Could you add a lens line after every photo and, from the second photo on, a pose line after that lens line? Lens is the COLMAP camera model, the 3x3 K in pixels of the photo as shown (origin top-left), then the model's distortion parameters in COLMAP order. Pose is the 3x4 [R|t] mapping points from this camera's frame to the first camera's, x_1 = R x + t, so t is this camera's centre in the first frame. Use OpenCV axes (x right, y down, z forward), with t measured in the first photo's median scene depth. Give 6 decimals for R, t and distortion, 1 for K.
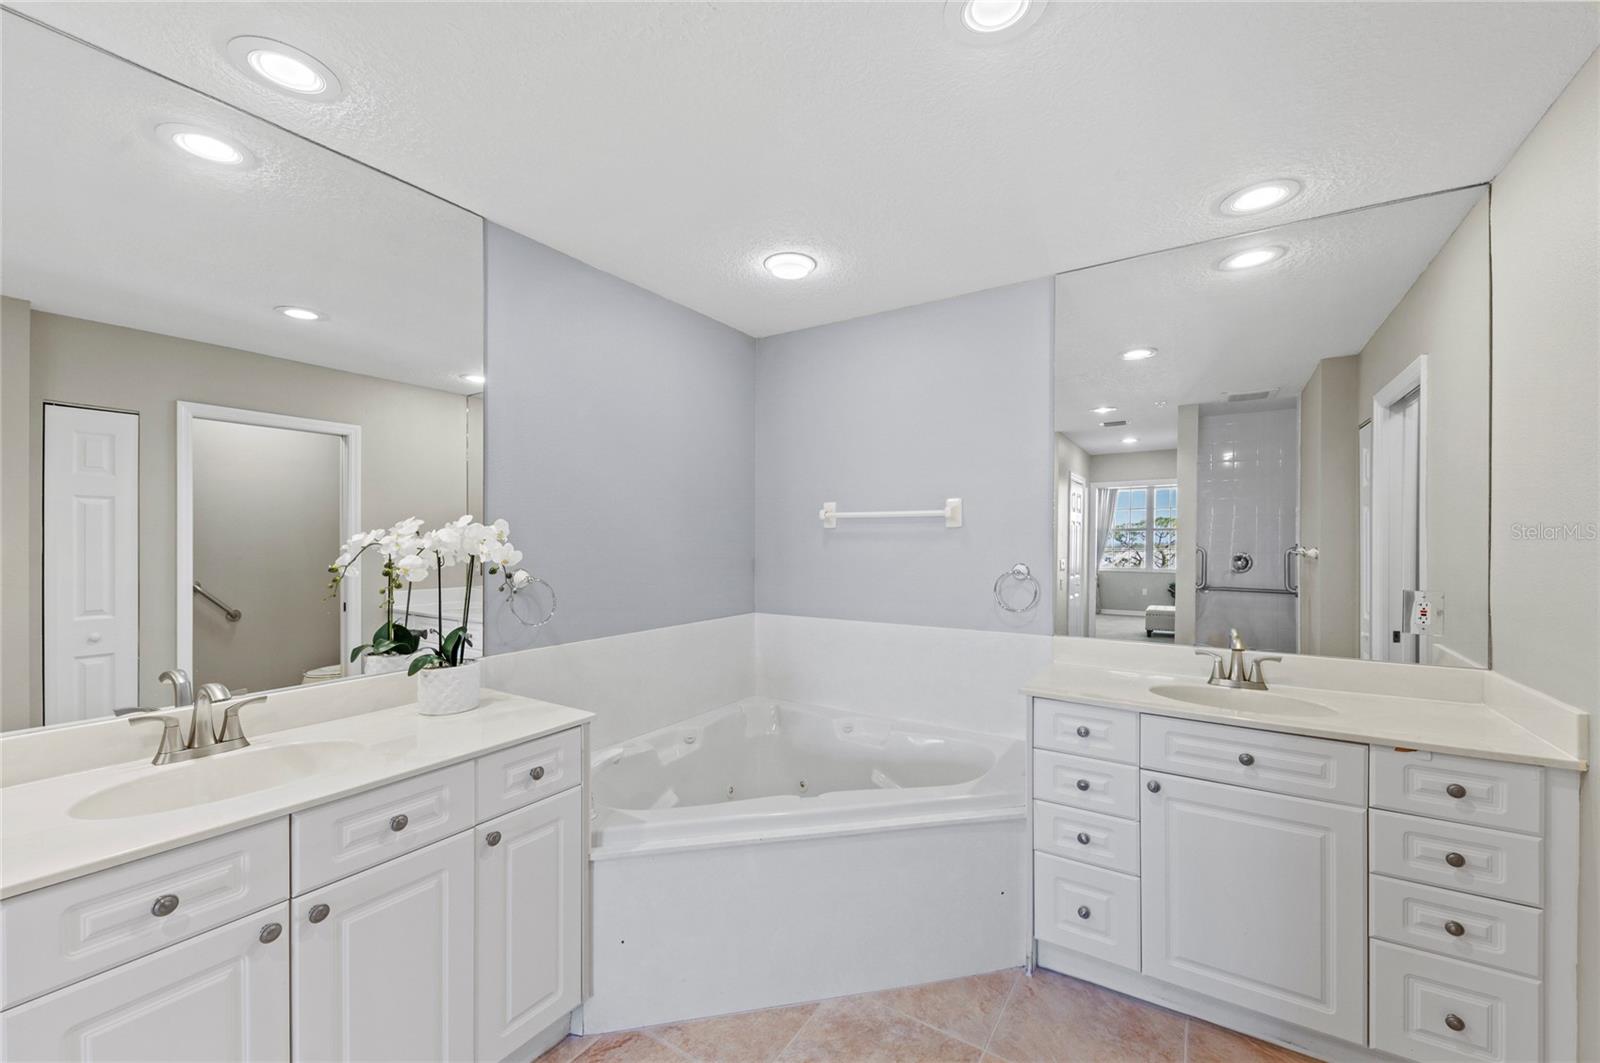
lens RADIAL K [[629.2, 0, 789.2], [0, 629.2, 538.5], [0, 0, 1]] dist [0.011254, -0.004408]
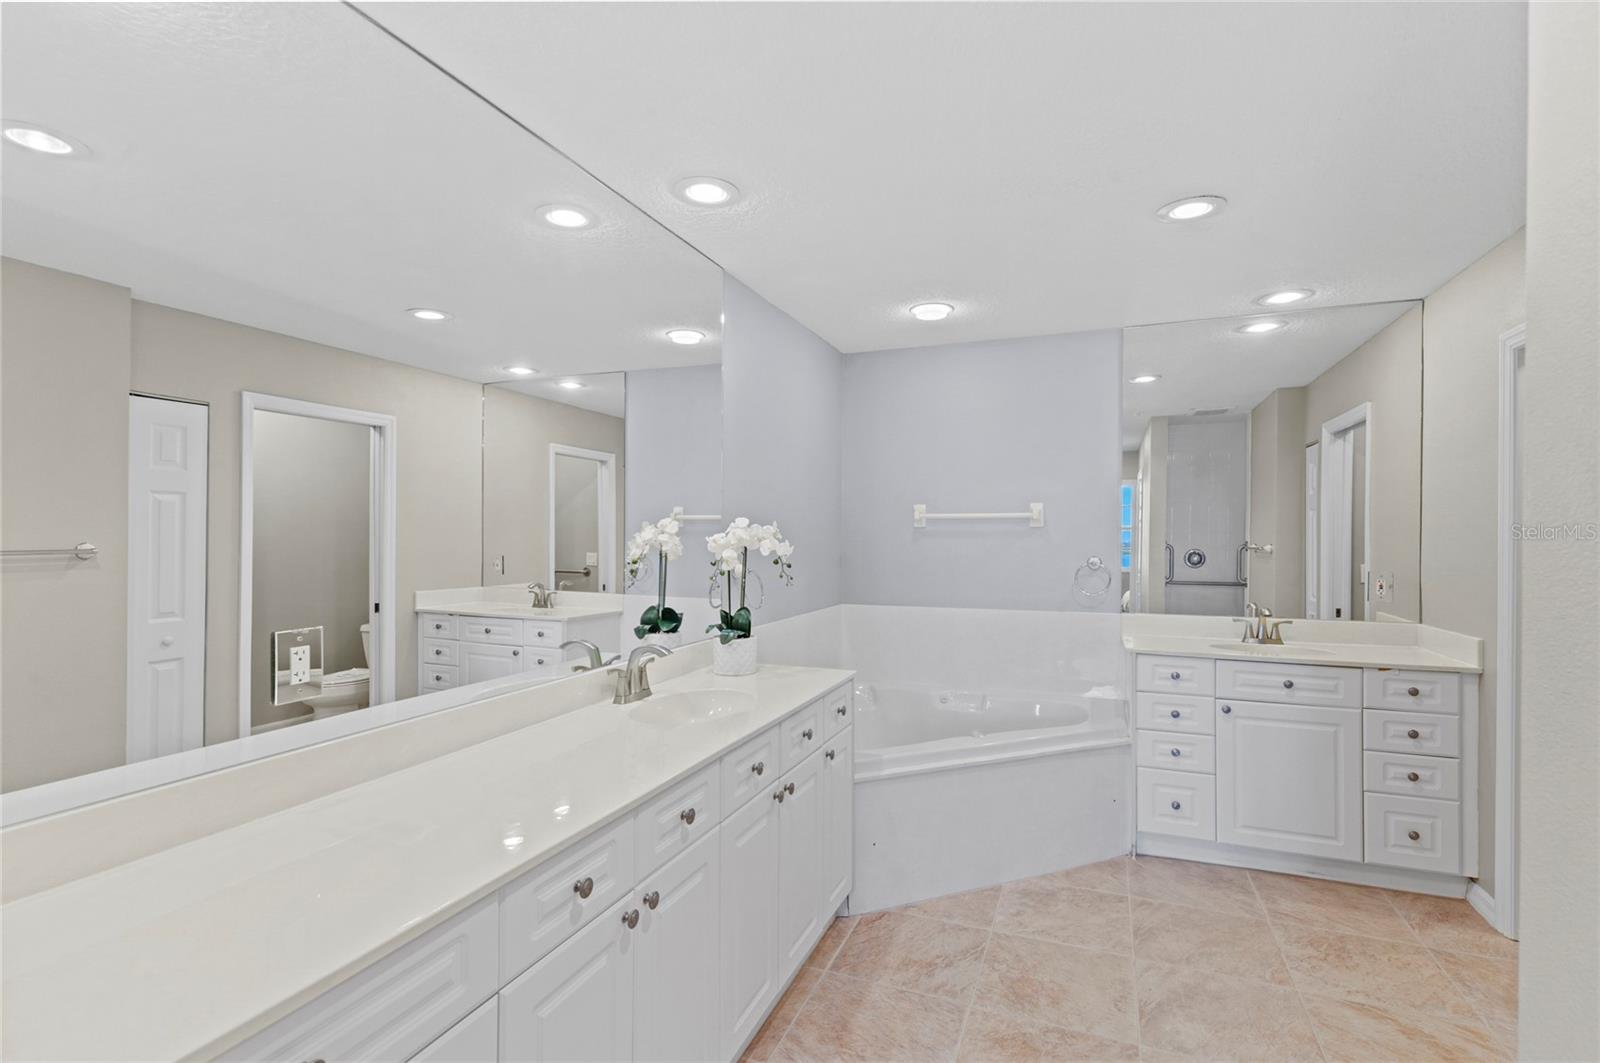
lens RADIAL K [[744.8, 0, 786.8], [0, 744.8, 538.9], [0, 0, 1]] dist [0.003767, 0.004050]
pose [[0.982737, -0.000724, 0.185009, -0.643255], [0.000211, 0.999996, 0.002795, 0.001413], [-0.185010, -0.002708, 0.982733, -0.428200]]
